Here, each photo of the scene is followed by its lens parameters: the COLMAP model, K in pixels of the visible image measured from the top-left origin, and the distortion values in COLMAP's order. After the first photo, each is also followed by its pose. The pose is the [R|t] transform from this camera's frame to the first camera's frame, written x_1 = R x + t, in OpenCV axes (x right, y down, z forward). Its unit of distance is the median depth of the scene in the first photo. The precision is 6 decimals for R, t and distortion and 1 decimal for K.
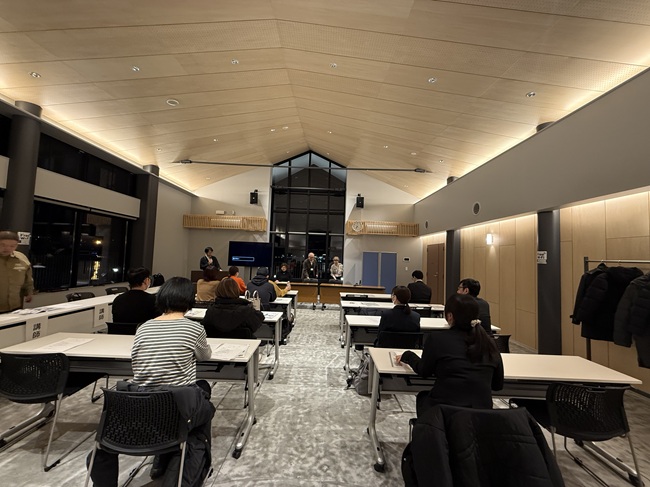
lens RADIAL K [[259.4, 0, 325.0], [0, 259.4, 243.5], [0, 0, 1]] dist [-0.000247, -0.000111]
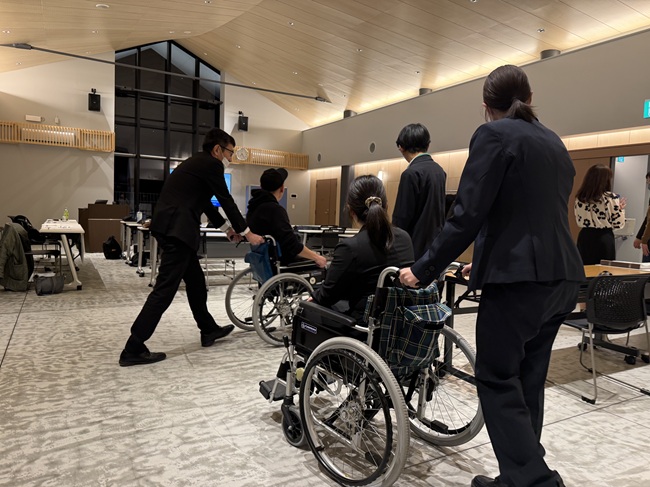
lens RADIAL K [[458.1, 0, 325.0], [0, 458.1, 243.5], [0, 0, 1]] dist [0.037665, -0.051456]
pose [[0.876380, -0.033733, 0.480438, -0.346083], [-0.036575, 0.990002, 0.136229, 0.006650], [-0.480230, -0.136961, 0.866384, -0.413637]]
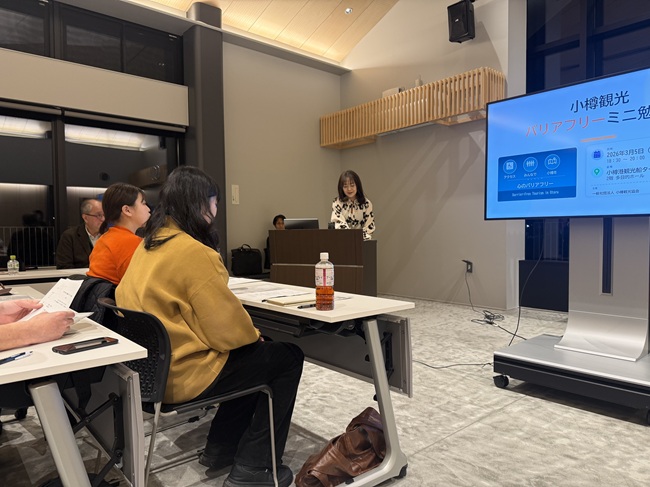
lens RADIAL K [[458.1, 0, 325.0], [0, 458.1, 243.5], [0, 0, 1]] dist [0.037665, -0.051456]
pose [[0.651725, -0.020922, -0.758167, 0.058198], [0.075506, 0.996443, 0.037408, 0.076903], [0.754687, -0.081626, 0.650987, 0.471482]]
